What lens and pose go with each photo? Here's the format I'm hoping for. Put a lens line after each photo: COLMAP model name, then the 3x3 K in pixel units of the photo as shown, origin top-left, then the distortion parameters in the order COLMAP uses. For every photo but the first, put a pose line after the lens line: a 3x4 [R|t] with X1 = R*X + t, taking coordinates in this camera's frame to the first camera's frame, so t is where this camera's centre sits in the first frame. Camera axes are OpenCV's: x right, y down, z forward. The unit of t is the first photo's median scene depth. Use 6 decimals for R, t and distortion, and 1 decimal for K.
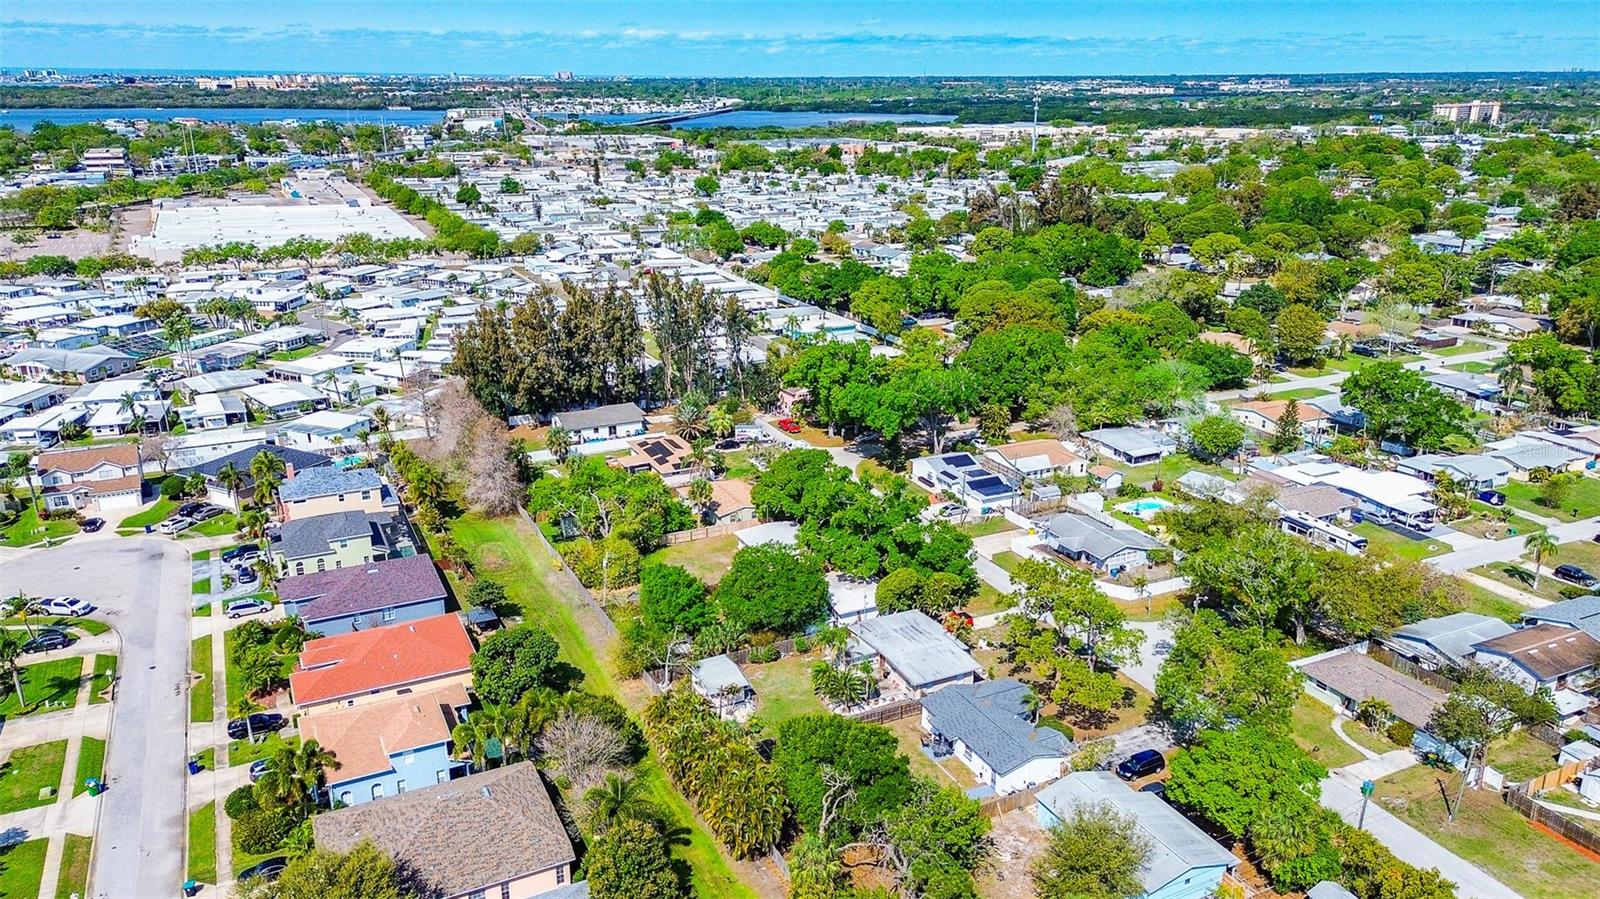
lens RADIAL K [[1162.1, 0, 799.7], [0, 1162.1, 449.0], [0, 0, 1]] dist [0.081404, -0.028797]
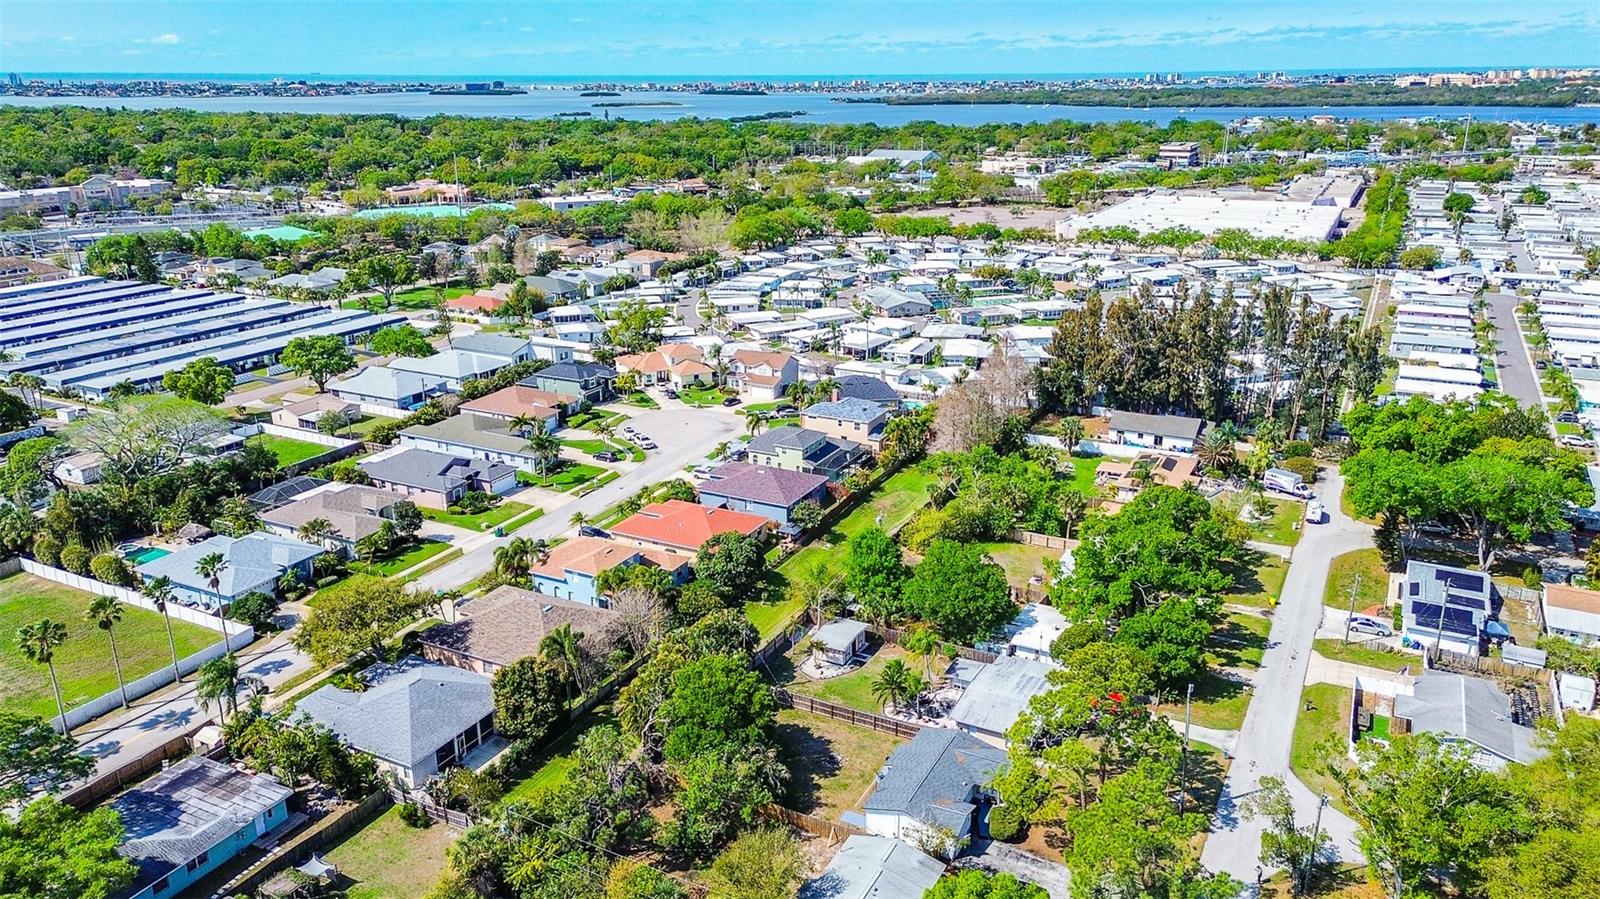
lens RADIAL K [[1162.1, 0, 796.3], [0, 1162.1, 449.1], [0, 0, 1]] dist [0.081404, -0.028797]
pose [[0.597486, 0.247652, -0.762679, 0.416332], [-0.246425, 0.961796, 0.119258, -0.053059], [0.763076, 0.116688, 0.635687, 0.166381]]
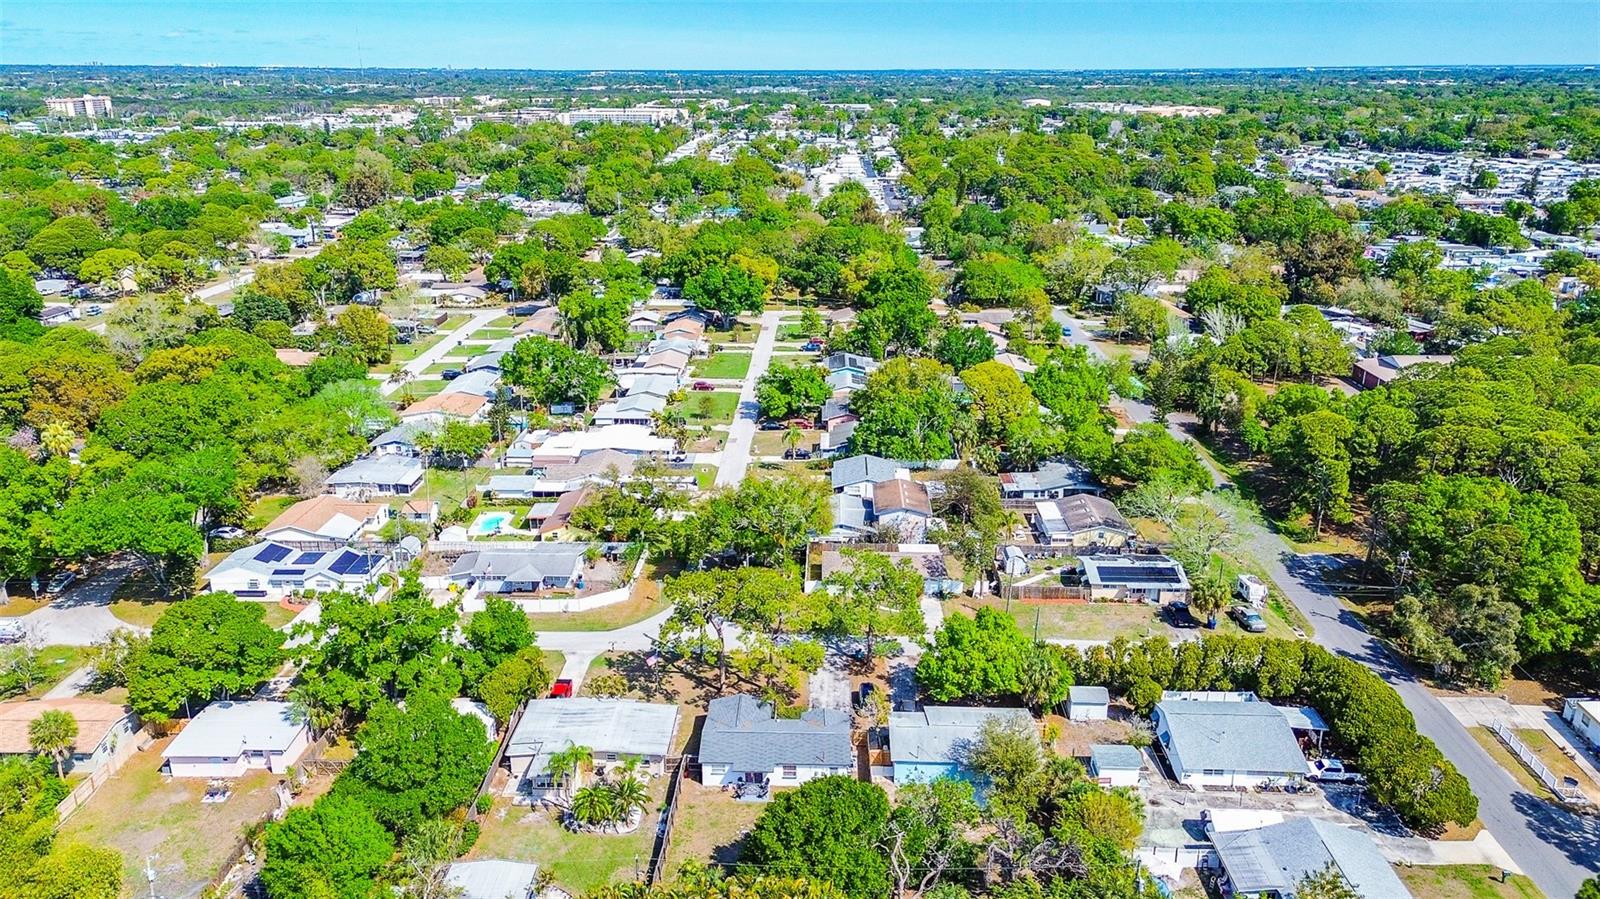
lens RADIAL K [[1162.1, 0, 799.8], [0, 1162.1, 451.7], [0, 0, 1]] dist [0.081404, -0.028797]
pose [[0.464037, -0.280551, 0.840215, -0.325716], [0.275493, 0.947190, 0.164120, -0.082019], [-0.841887, 0.155315, 0.516821, 0.258719]]
